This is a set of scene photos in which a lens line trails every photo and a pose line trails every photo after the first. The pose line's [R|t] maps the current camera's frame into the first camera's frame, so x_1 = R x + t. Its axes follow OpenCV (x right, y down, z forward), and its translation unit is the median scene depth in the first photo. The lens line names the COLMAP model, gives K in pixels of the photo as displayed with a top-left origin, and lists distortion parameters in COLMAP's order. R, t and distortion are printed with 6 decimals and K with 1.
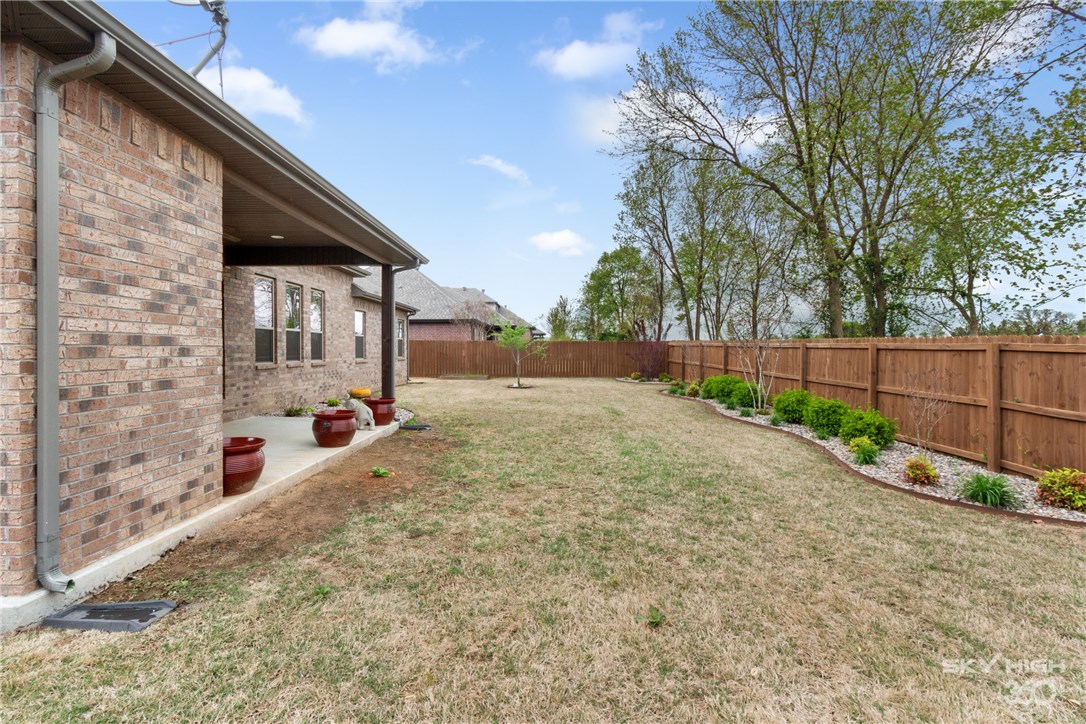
lens RADIAL K [[494.9, 0, 521.7], [0, 494.9, 351.7], [0, 0, 1]] dist [0.001183, -0.000089]
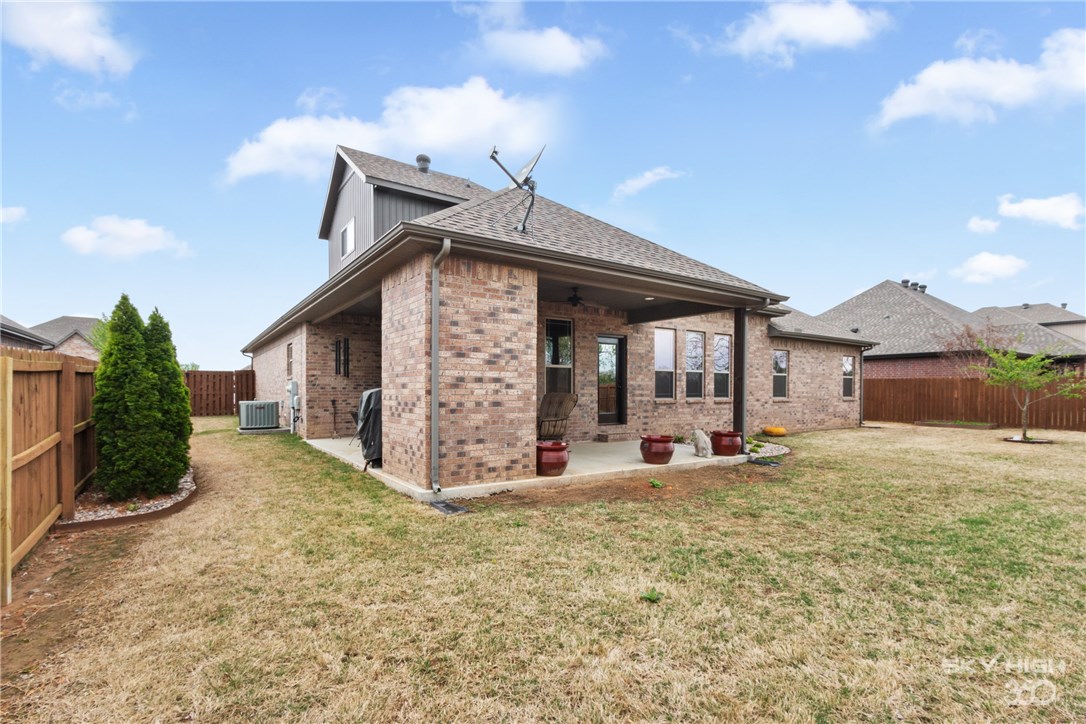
lens RADIAL K [[499.0, 0, 540.7], [0, 499.0, 397.0], [0, 0, 1]] dist [-0.000346, -0.000067]
pose [[0.599960, 0.013559, -0.799915, 0.792223], [-0.006655, 0.999906, 0.011957, 0.015761], [0.800002, -0.001850, 0.599994, 0.015558]]
